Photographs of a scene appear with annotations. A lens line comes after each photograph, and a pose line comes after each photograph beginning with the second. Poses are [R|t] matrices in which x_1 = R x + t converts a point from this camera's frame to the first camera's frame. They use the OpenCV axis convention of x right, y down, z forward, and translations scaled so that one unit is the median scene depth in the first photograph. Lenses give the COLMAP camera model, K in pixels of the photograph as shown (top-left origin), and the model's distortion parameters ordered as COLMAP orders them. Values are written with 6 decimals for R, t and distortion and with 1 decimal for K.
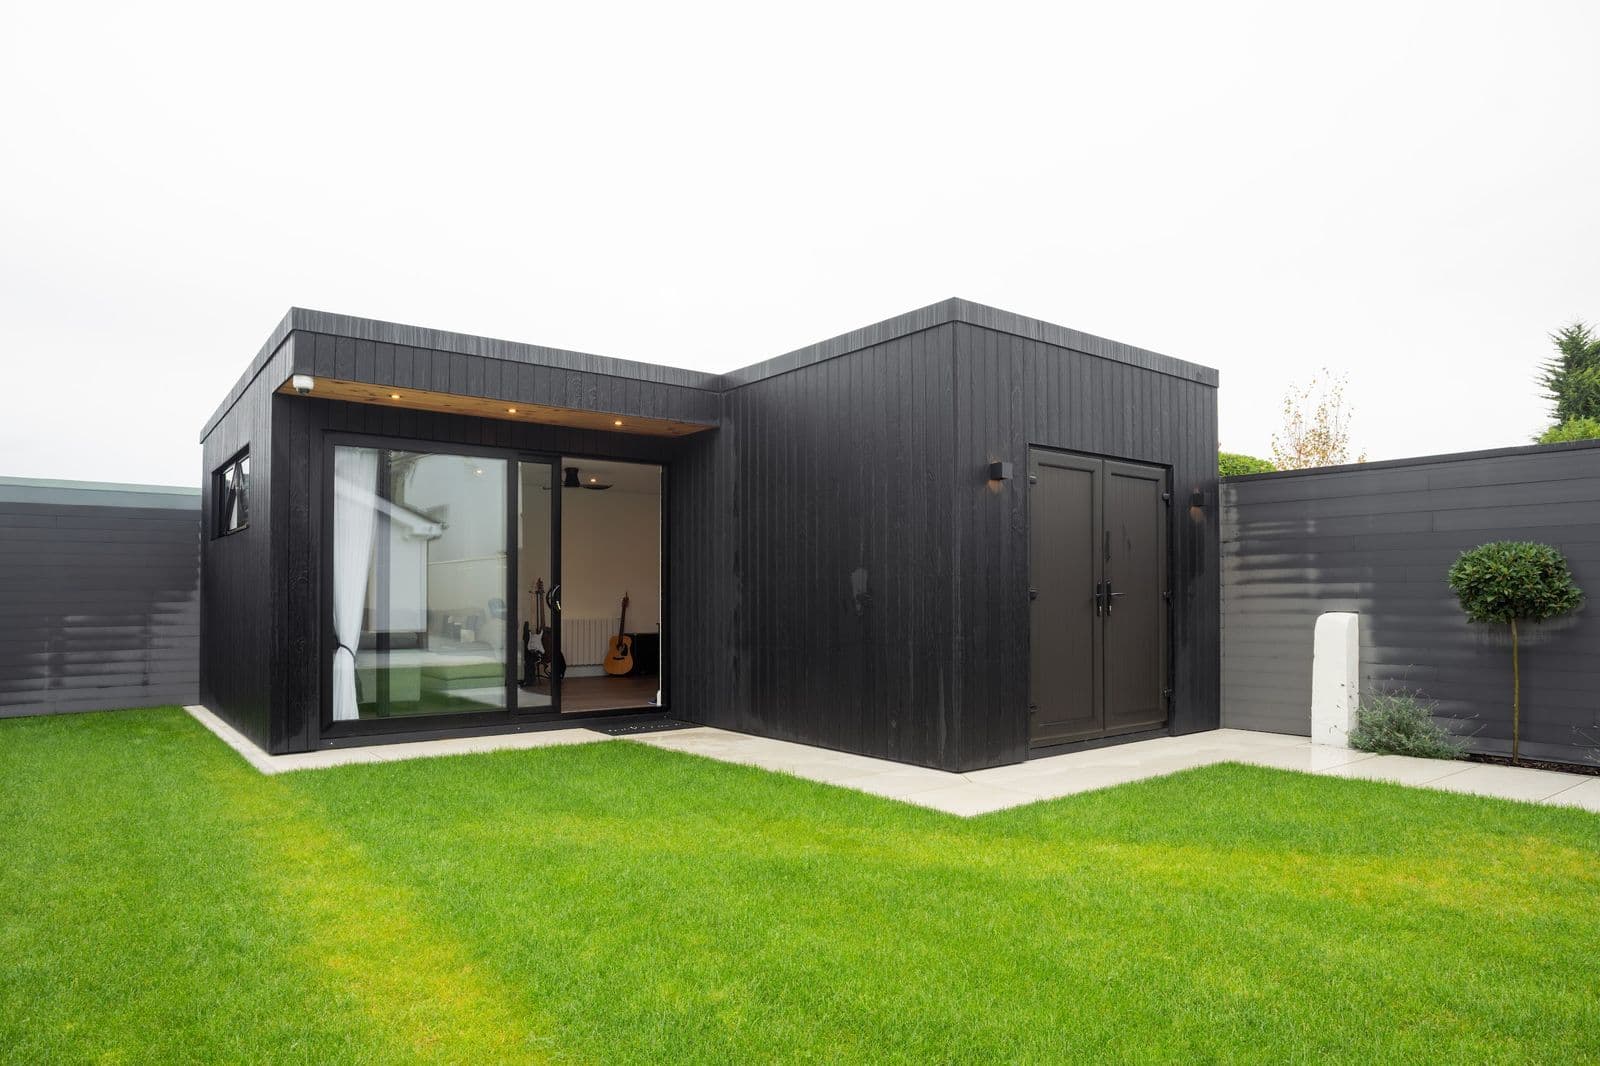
lens RADIAL K [[986.7, 0, 856.0], [0, 986.7, 563.1], [0, 0, 1]] dist [-0.012888, 0.000881]
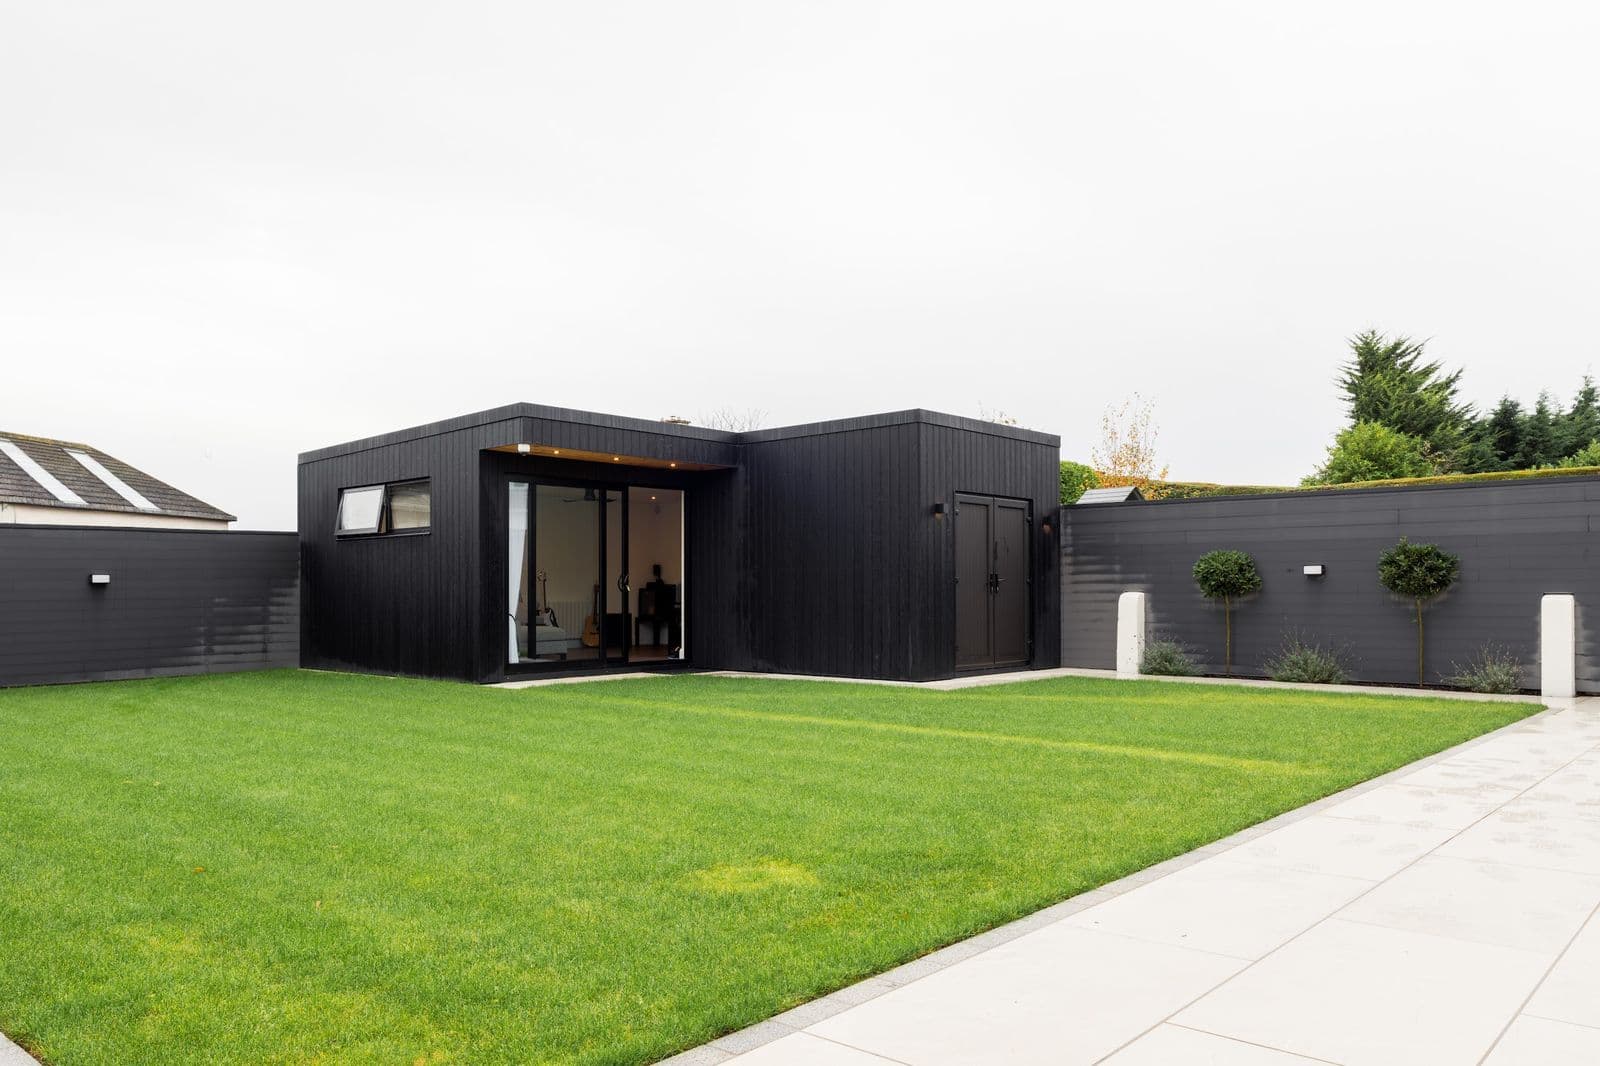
lens RADIAL K [[1140.5, 0, 800.0], [0, 1140.5, 533.0], [0, 0, 1]] dist [0.049269, -0.001364]
pose [[0.988760, 0.006780, 0.149359, -0.321011], [-0.004527, 0.999871, -0.015418, -0.014892], [-0.149445, 0.014569, 0.988663, -0.754424]]
